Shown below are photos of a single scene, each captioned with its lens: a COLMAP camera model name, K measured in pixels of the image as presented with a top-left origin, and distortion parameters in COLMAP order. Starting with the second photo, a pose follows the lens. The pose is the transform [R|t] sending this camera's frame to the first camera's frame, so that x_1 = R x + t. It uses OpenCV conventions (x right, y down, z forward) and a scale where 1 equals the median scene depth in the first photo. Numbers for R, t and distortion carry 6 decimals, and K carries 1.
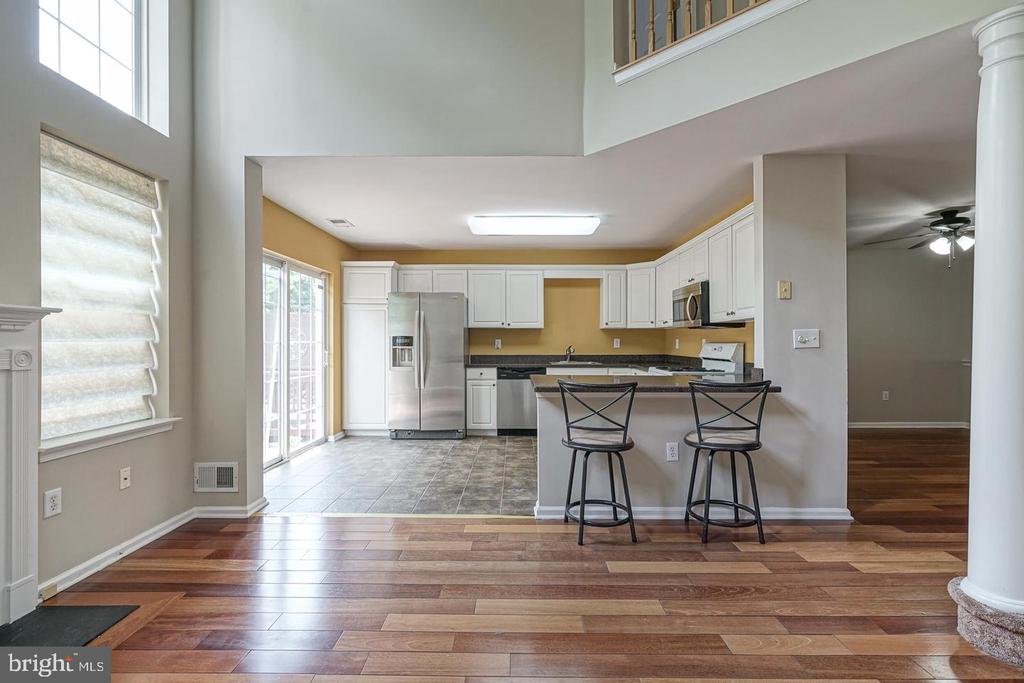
lens RADIAL K [[469.6, 0, 512.0], [0, 469.6, 341.5], [0, 0, 1]] dist [-0.000377, 0.000371]
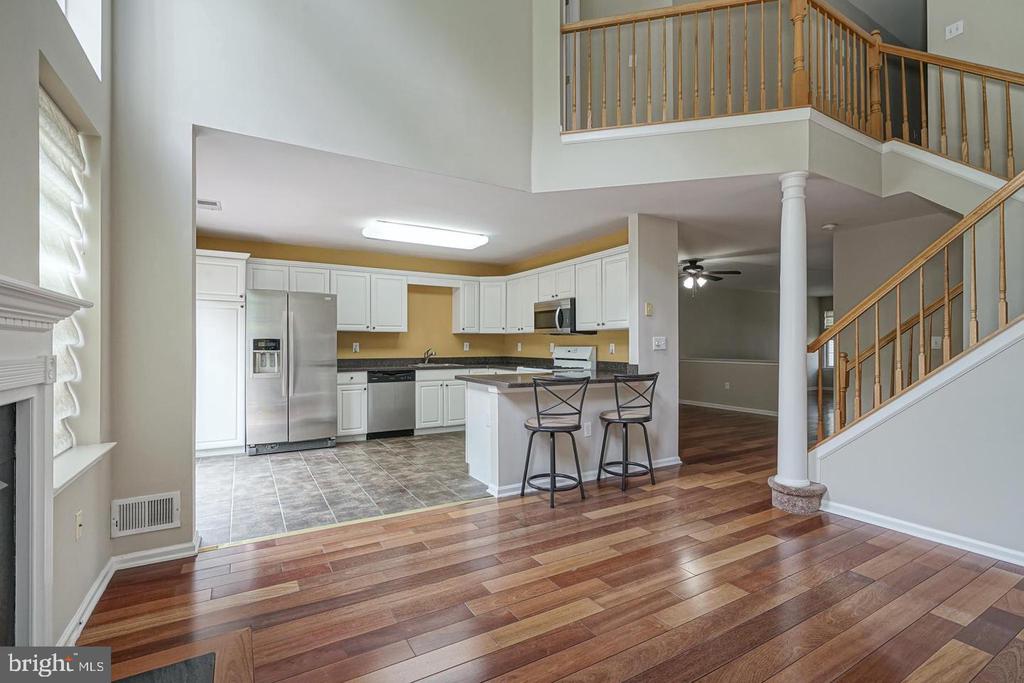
lens RADIAL K [[468.4, 0, 517.9], [0, 468.4, 343.6], [0, 0, 1]] dist [-0.001142, 0.000076]
pose [[0.854214, 0.002296, 0.519917, -0.464932], [-0.001159, 0.999996, -0.002513, -0.001158], [-0.519921, 0.001544, 0.854213, -0.015060]]
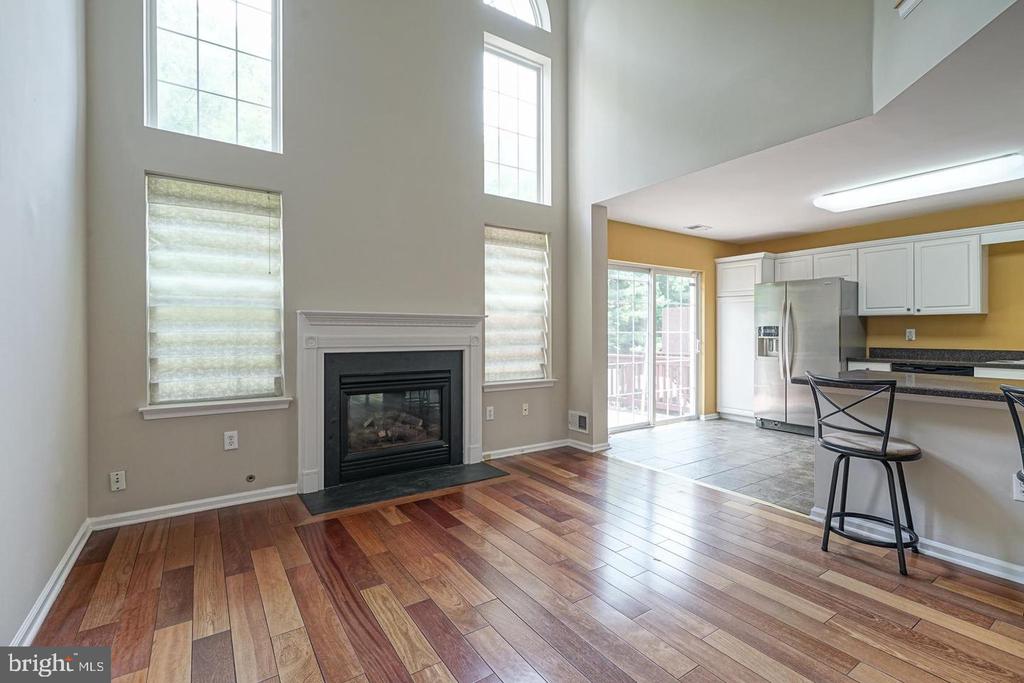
lens RADIAL K [[463.5, 0, 512.6], [0, 463.5, 335.9], [0, 0, 1]] dist [-0.001054, 0.000307]
pose [[0.570430, 0.006709, -0.821319, 0.434706], [0.000612, 0.999963, 0.008594, 0.000441], [0.821346, -0.005405, 0.570405, -0.020681]]
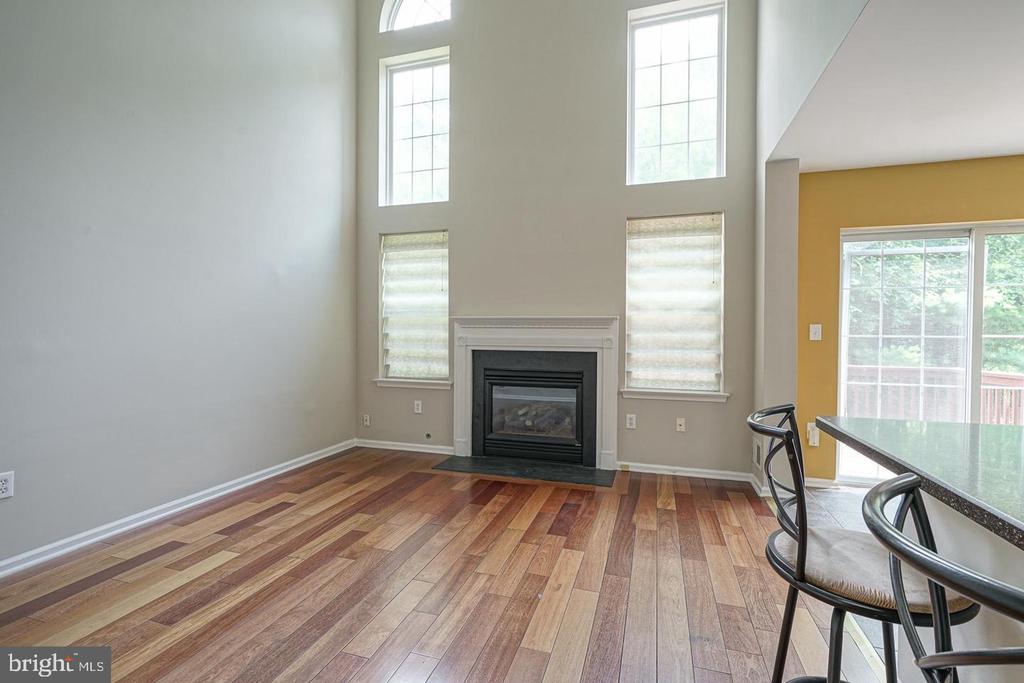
lens RADIAL K [[469.6, 0, 512.0], [0, 469.6, 341.5], [0, 0, 1]] dist [-0.000377, 0.000371]
pose [[-0.289871, 0.016743, -0.956919, 0.583348], [-0.004295, 0.999814, 0.018794, -0.001583], [0.957056, 0.009558, -0.289745, 0.697005]]
